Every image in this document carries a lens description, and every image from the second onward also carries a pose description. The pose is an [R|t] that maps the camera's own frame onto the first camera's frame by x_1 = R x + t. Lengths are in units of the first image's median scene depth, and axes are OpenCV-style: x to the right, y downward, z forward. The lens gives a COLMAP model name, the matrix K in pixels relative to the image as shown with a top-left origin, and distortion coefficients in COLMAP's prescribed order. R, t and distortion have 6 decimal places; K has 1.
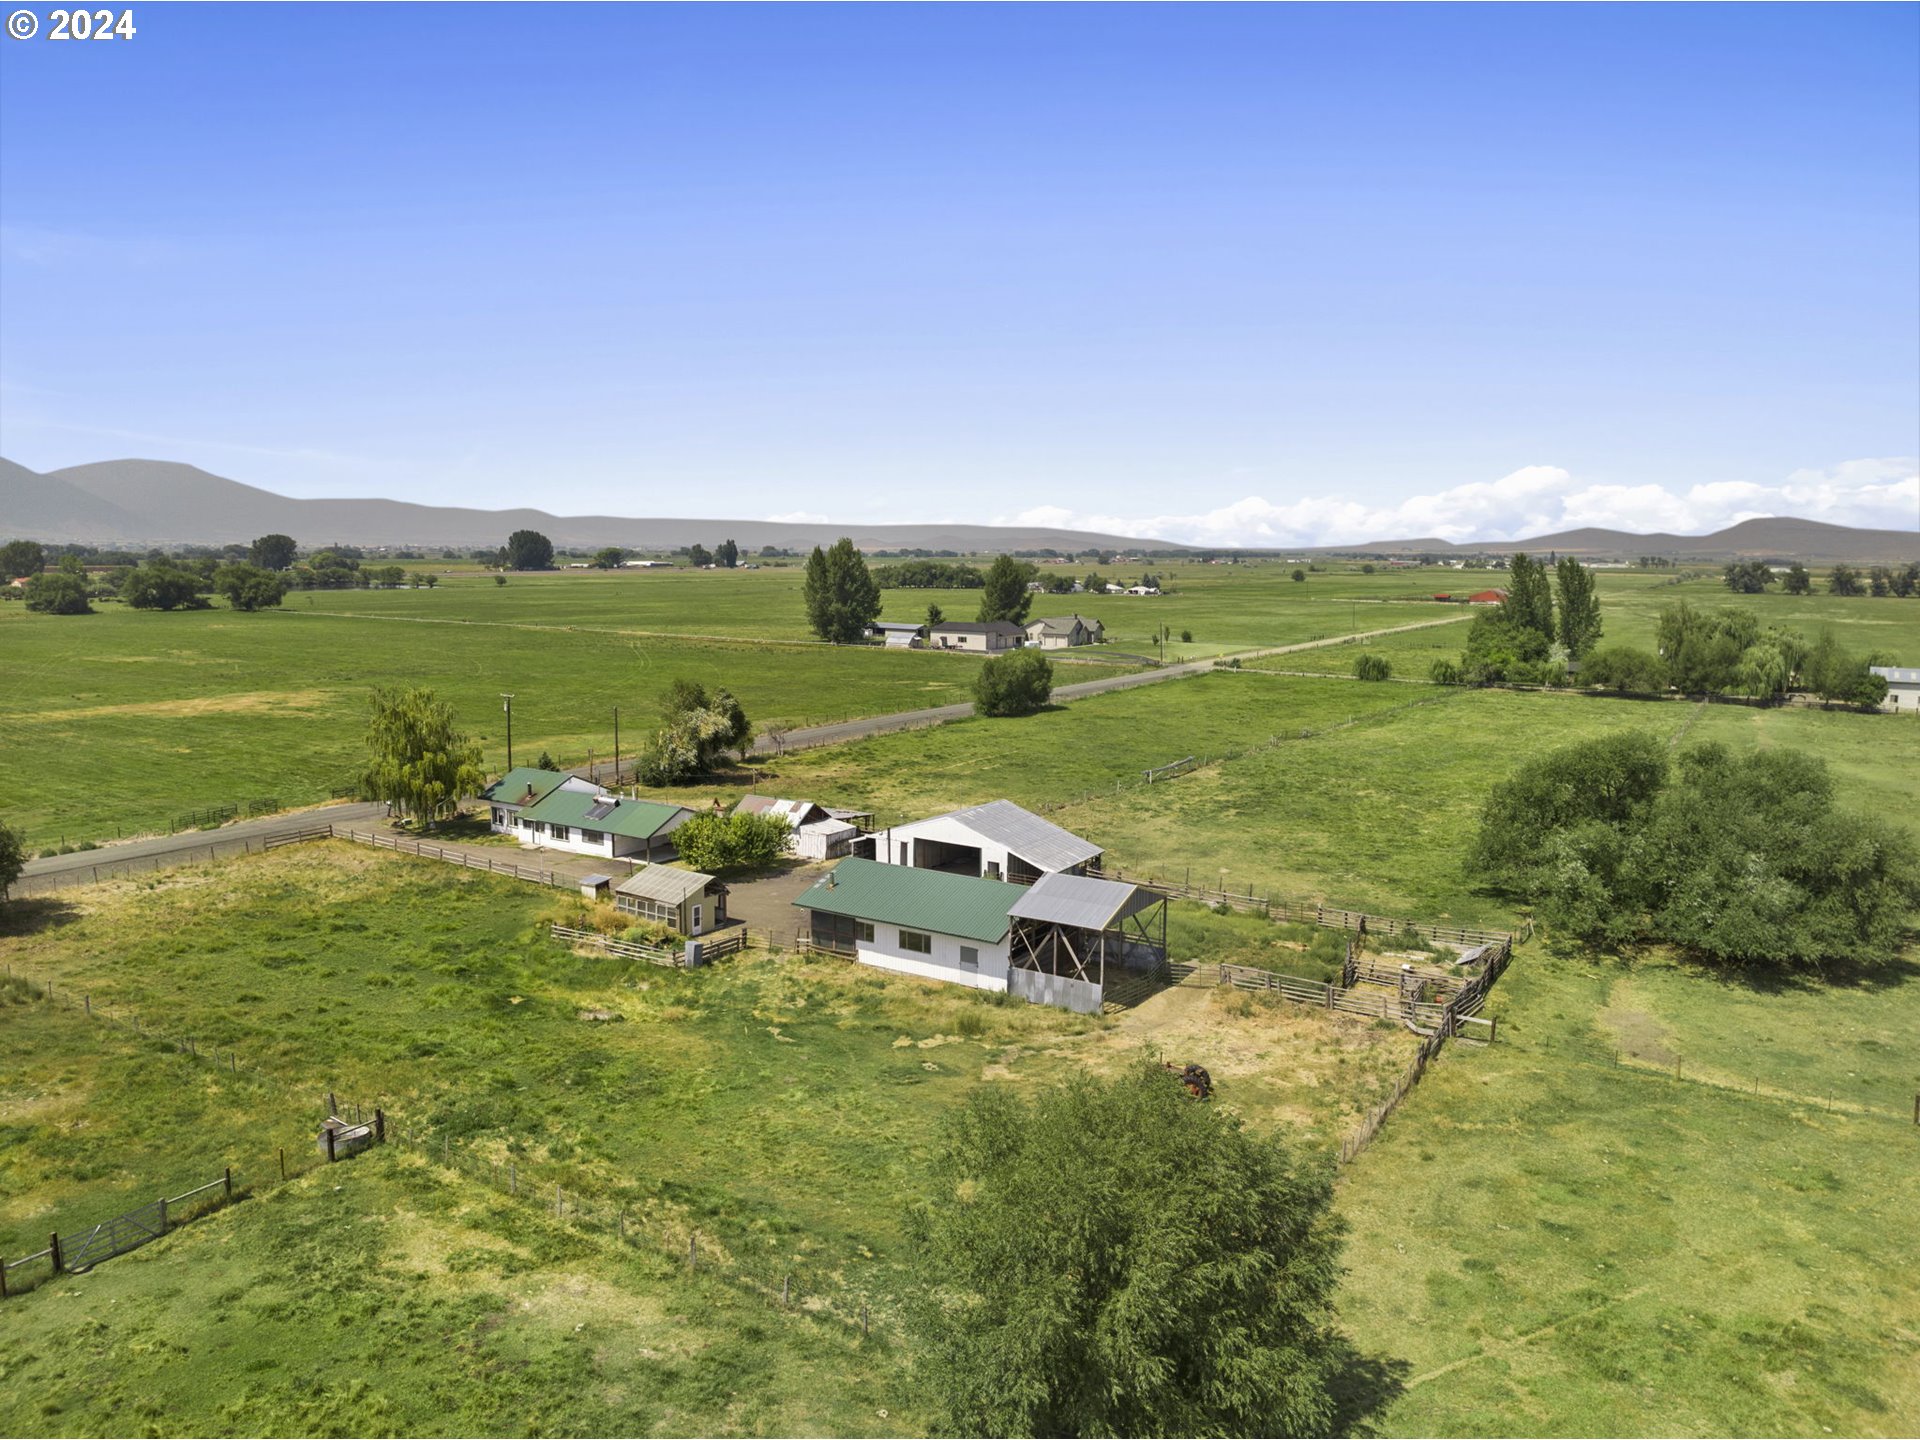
lens RADIAL K [[1347.0, 0, 962.2], [0, 1347.0, 724.0], [0, 0, 1]] dist [-0.034603, -0.001793]
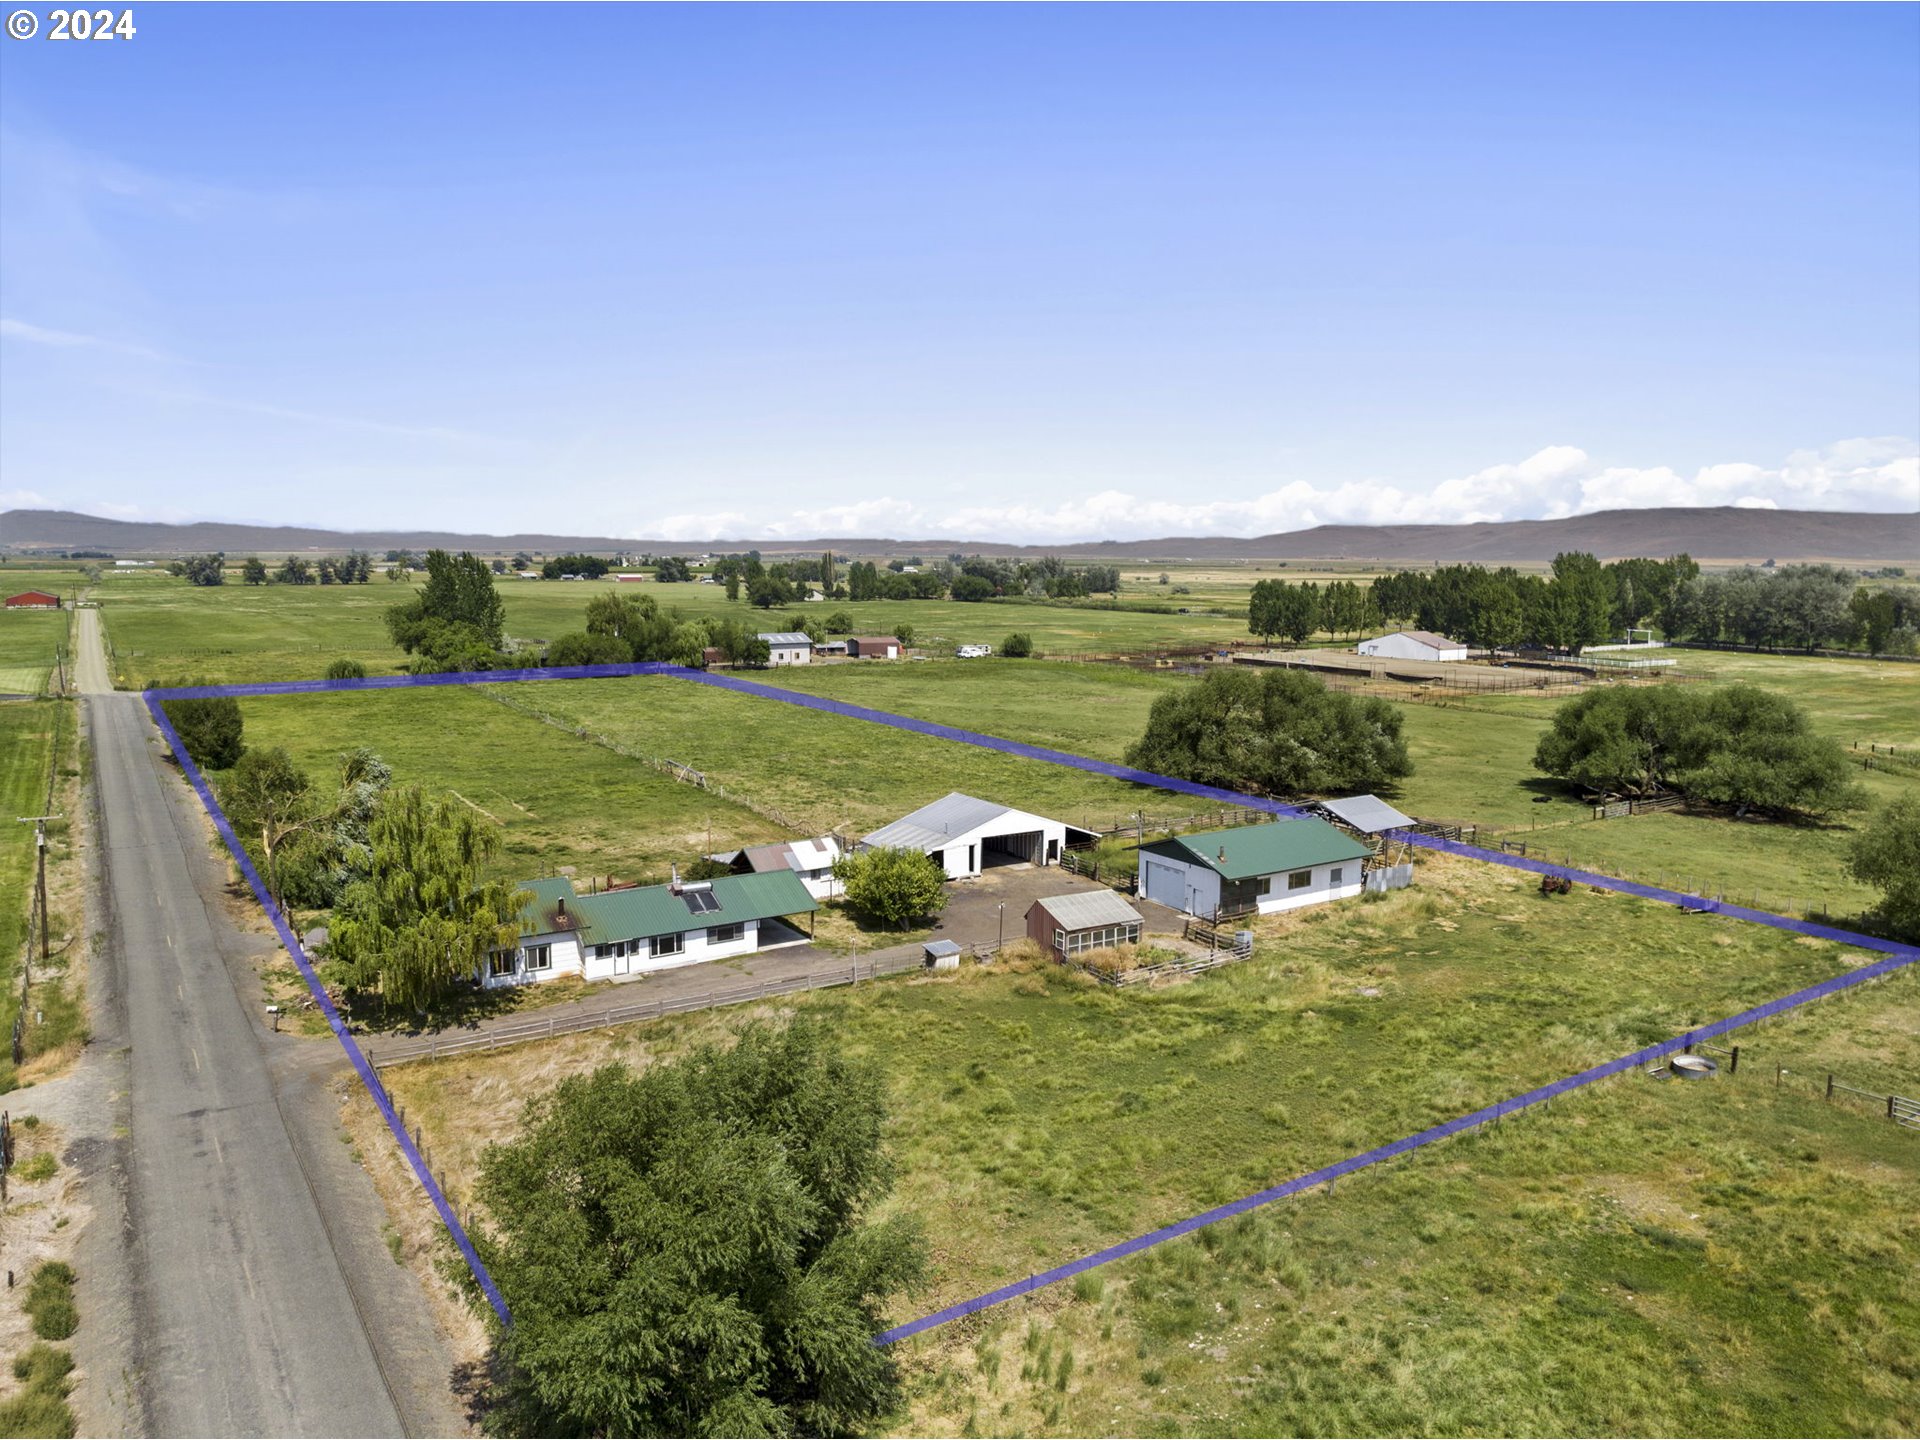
lens RADIAL K [[1339.7, 0, 956.9], [0, 1339.7, 721.8], [0, 0, 1]] dist [-0.041051, 0.002808]
pose [[0.412484, -0.121039, 0.902888, -1.204124], [0.116707, 0.989988, 0.079397, -0.108092], [-0.903458, 0.072624, 0.422480, 0.744430]]
